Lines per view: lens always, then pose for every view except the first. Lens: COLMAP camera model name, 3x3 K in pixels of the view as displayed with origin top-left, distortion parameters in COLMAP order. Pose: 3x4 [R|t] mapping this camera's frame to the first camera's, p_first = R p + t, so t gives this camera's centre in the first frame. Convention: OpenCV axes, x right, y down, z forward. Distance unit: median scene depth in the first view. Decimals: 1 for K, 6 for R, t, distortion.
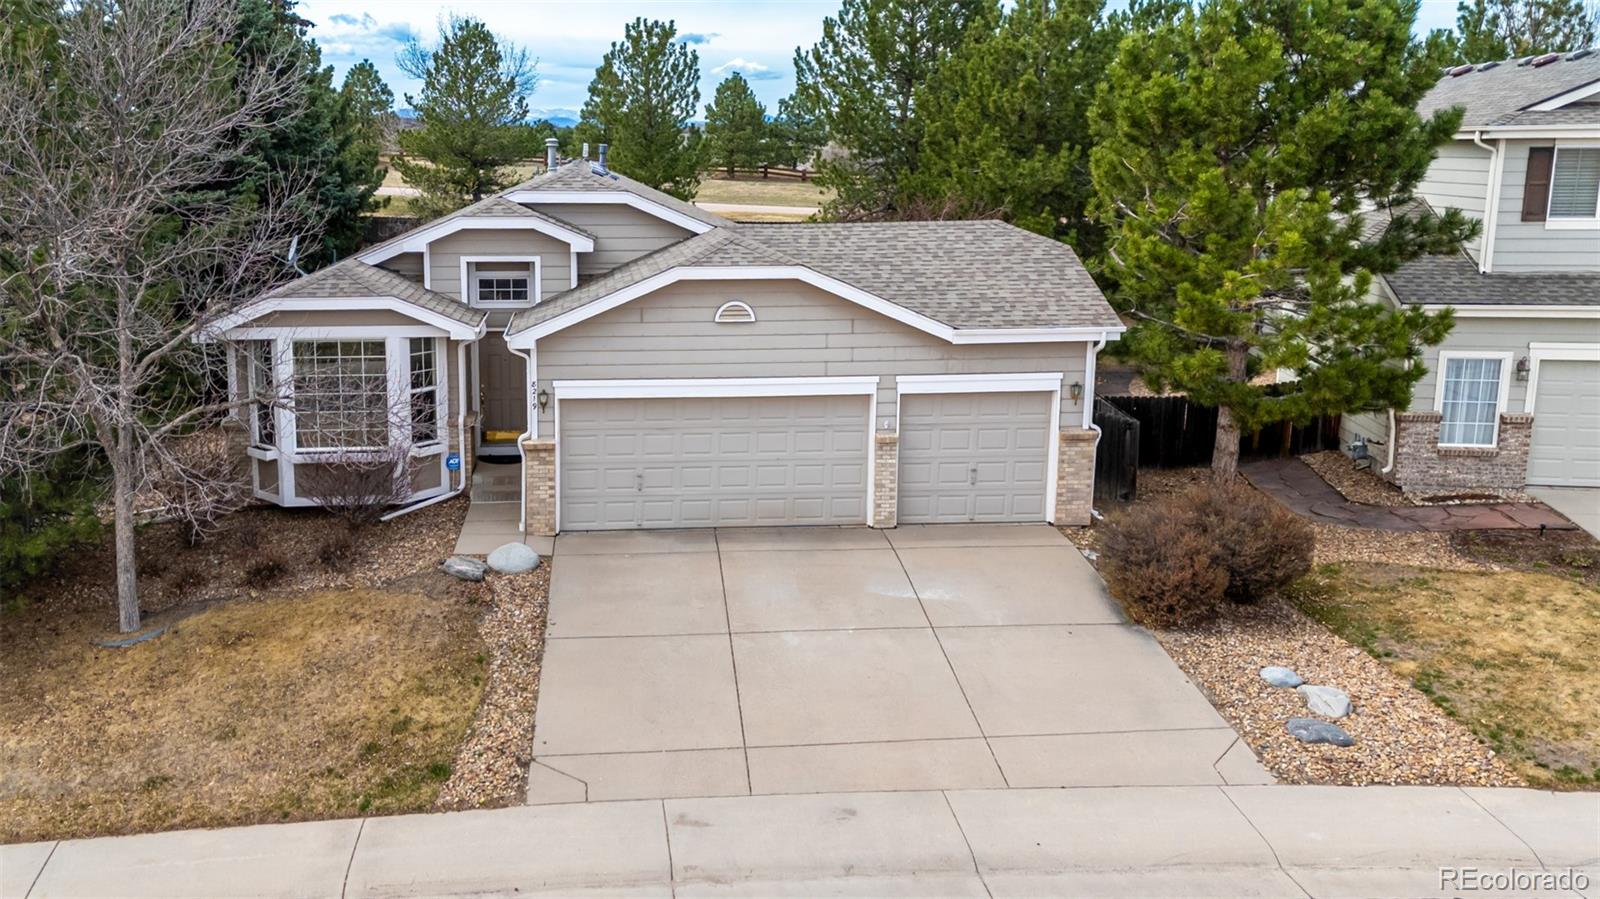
lens RADIAL K [[1414.0, 0, 796.5], [0, 1414.0, 444.7], [0, 0, 1]] dist [0.034639, -0.015775]
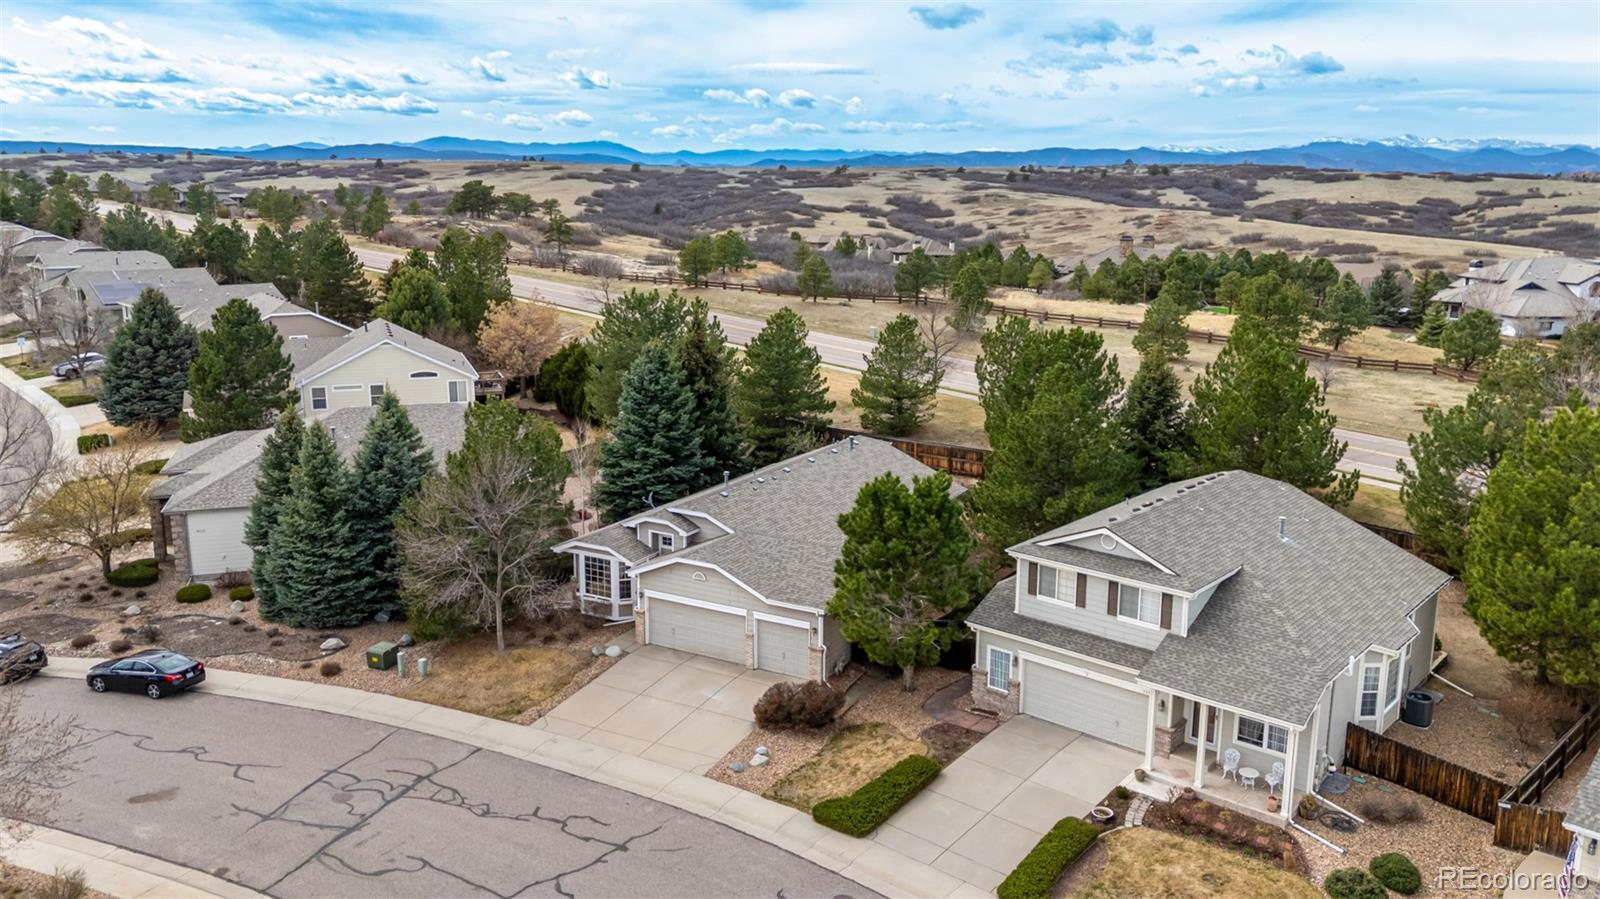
lens RADIAL K [[1414.0, 0, 796.5], [0, 1414.0, 444.7], [0, 0, 1]] dist [0.034639, -0.015775]
pose [[0.821550, 0.130158, -0.555081, 1.504904], [-0.139347, 0.989905, 0.025878, -0.421186], [0.552846, 0.056089, 0.831394, -1.088716]]
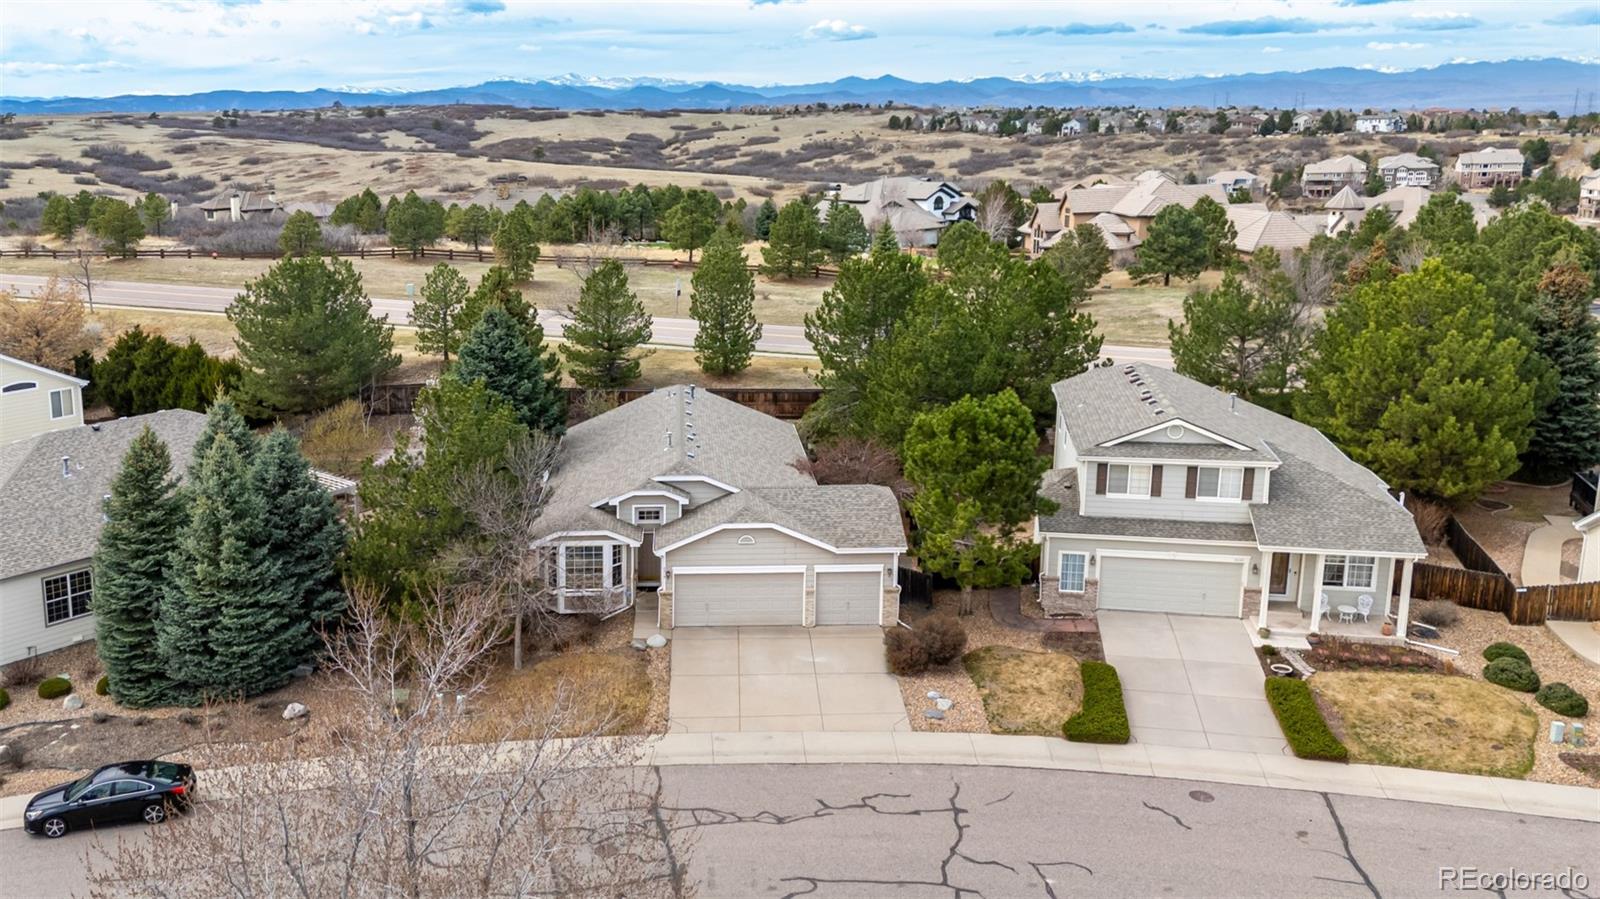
lens RADIAL K [[1460.0, 0, 800.0], [0, 1460.0, 449.5], [0, 0, 1]] dist [0.042559, -0.013272]
pose [[0.998192, 0.009637, -0.059325, 0.192024], [-0.008443, 0.999757, 0.020356, -0.294741], [0.059507, -0.019818, 0.998031, -1.470550]]
